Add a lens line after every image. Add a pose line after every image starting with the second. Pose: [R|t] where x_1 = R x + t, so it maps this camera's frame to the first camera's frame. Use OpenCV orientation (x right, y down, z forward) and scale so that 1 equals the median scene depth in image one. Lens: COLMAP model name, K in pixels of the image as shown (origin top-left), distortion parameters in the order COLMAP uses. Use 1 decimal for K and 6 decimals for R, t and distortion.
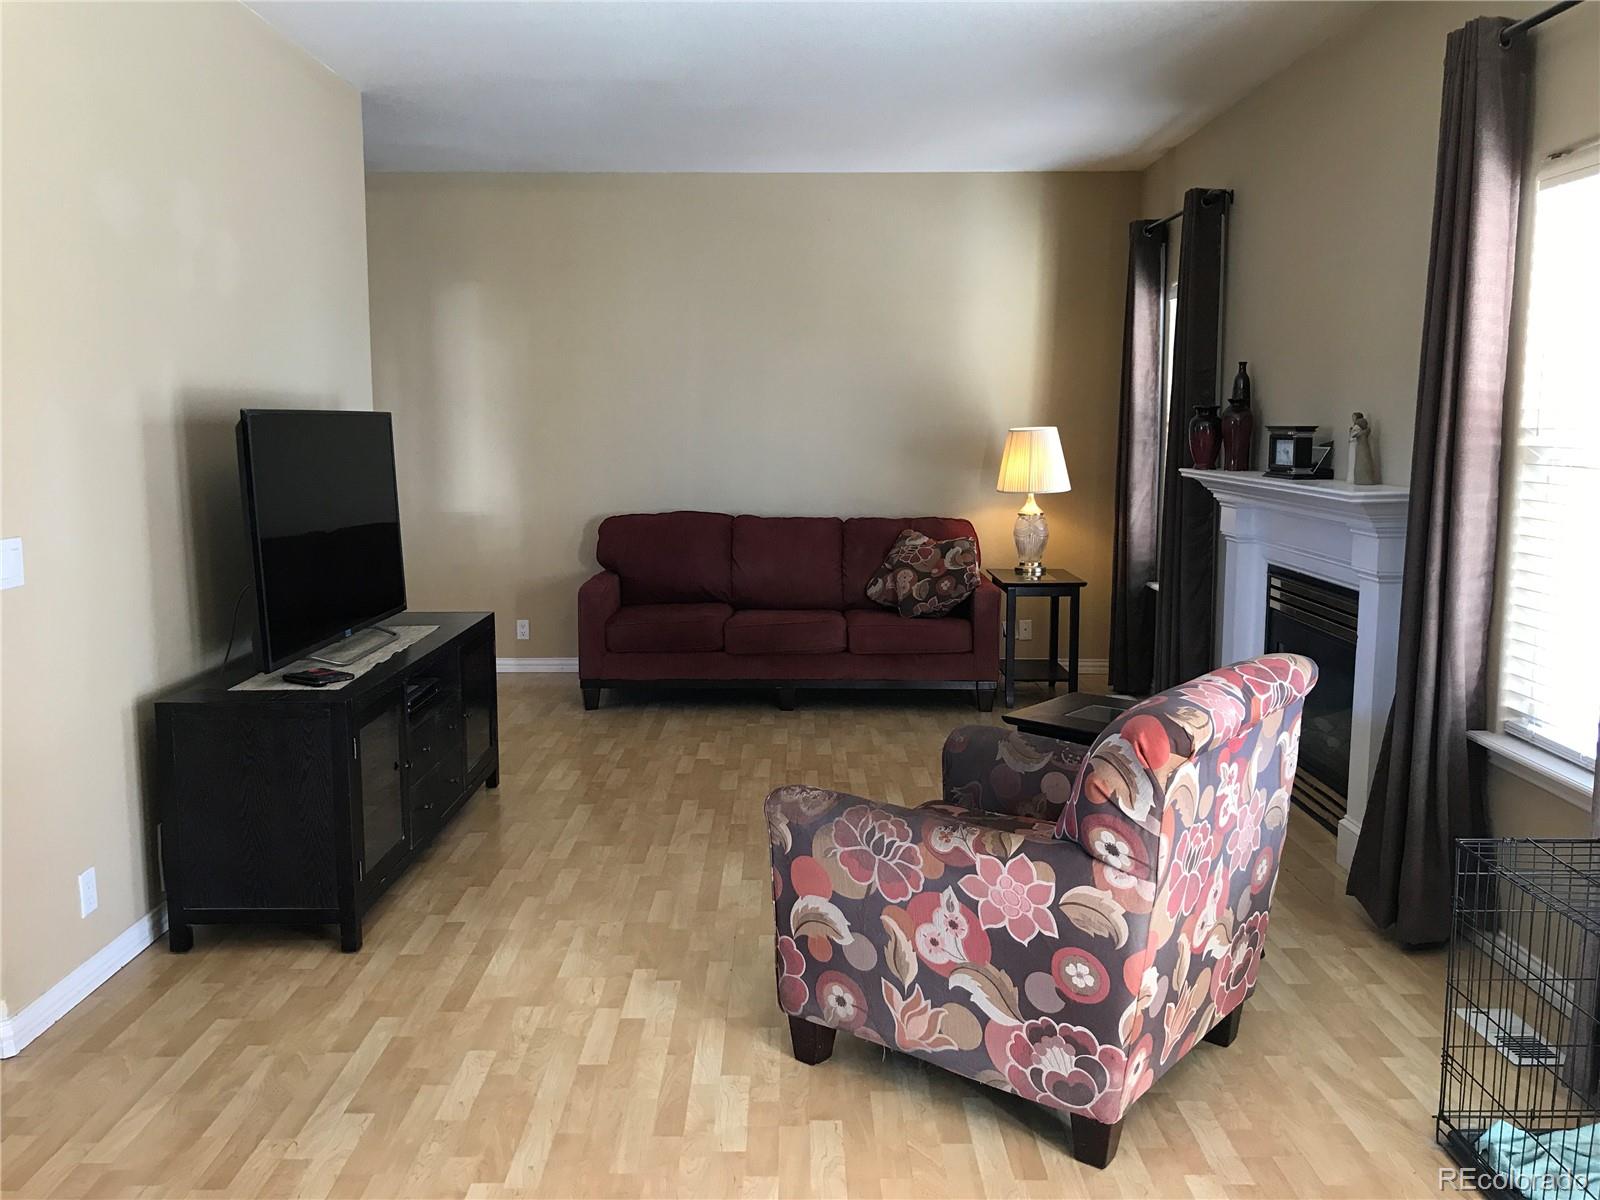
lens RADIAL K [[1307.7, 0, 797.3], [0, 1307.7, 601.2], [0, 0, 1]] dist [0.033361, -0.044851]
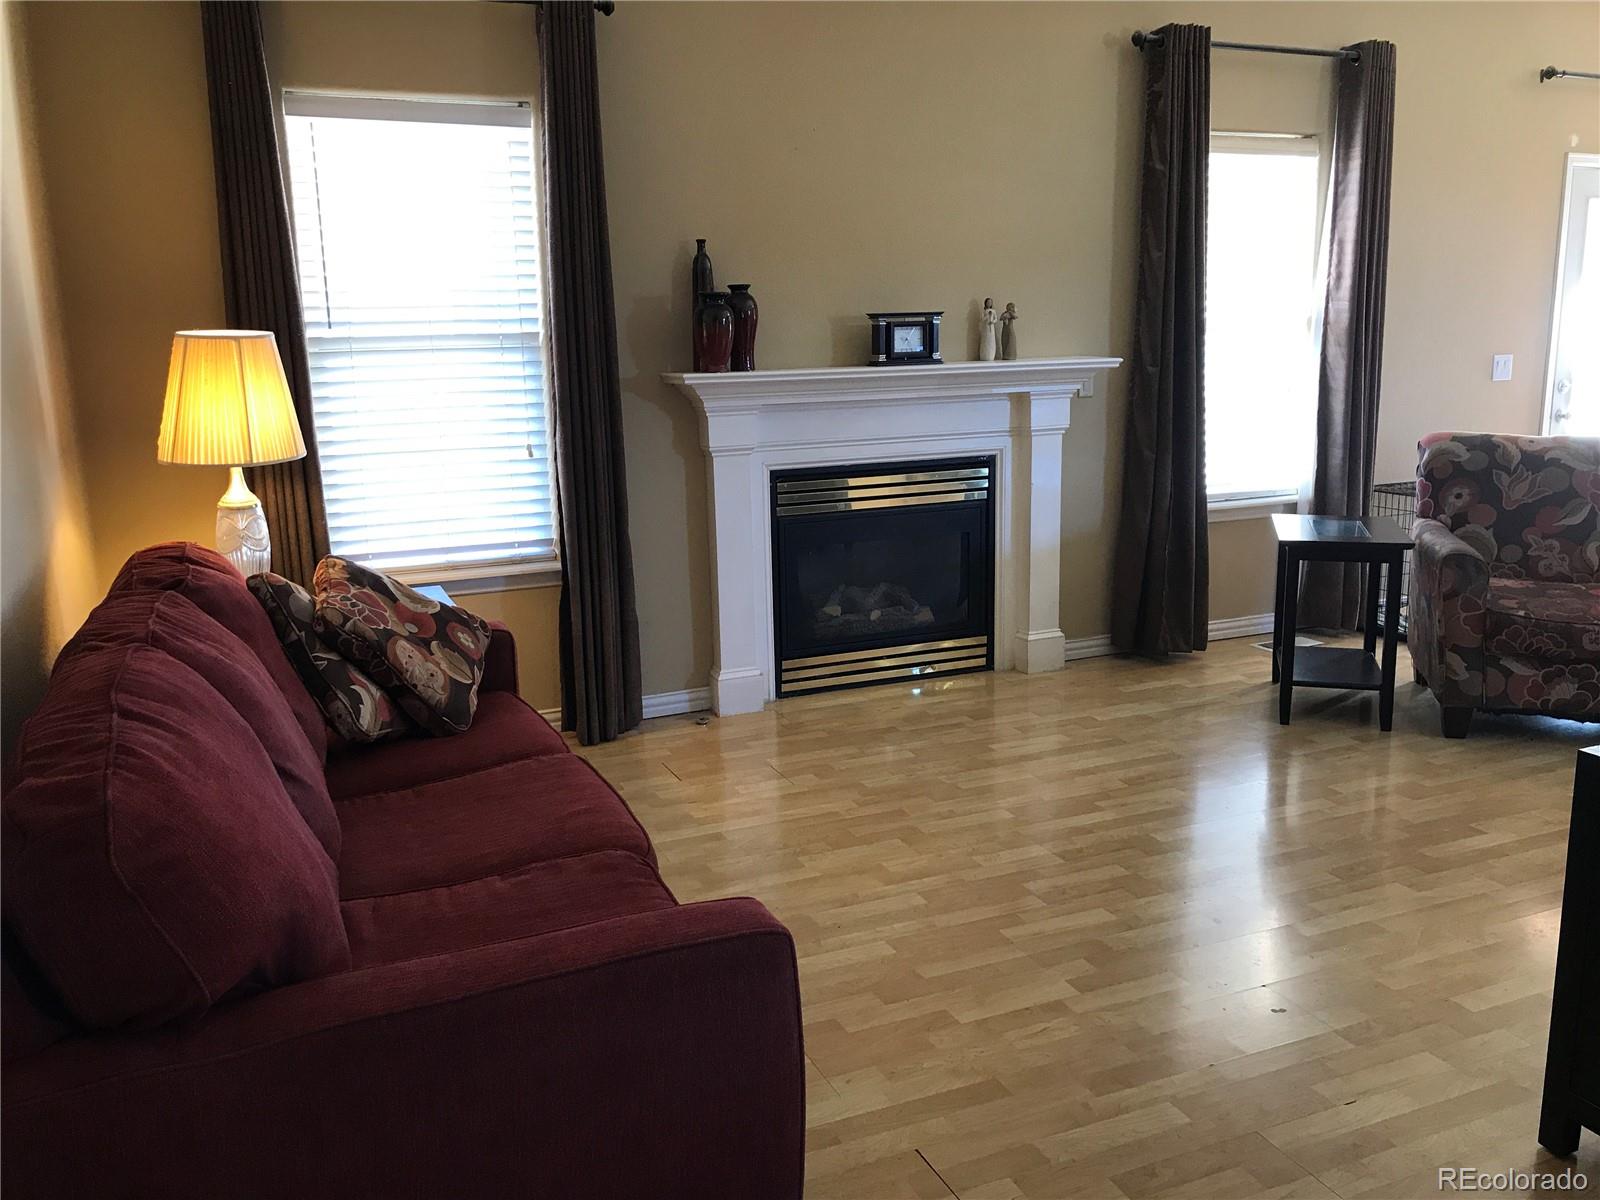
lens RADIAL K [[1307.7, 0, 797.2], [0, 1307.7, 597.6], [0, 0, 1]] dist [0.033361, -0.044851]
pose [[-0.381657, -0.186856, 0.905220, -0.467206], [0.149060, 0.954091, 0.259791, -0.170098], [-0.912205, 0.234083, -0.336283, 1.257287]]
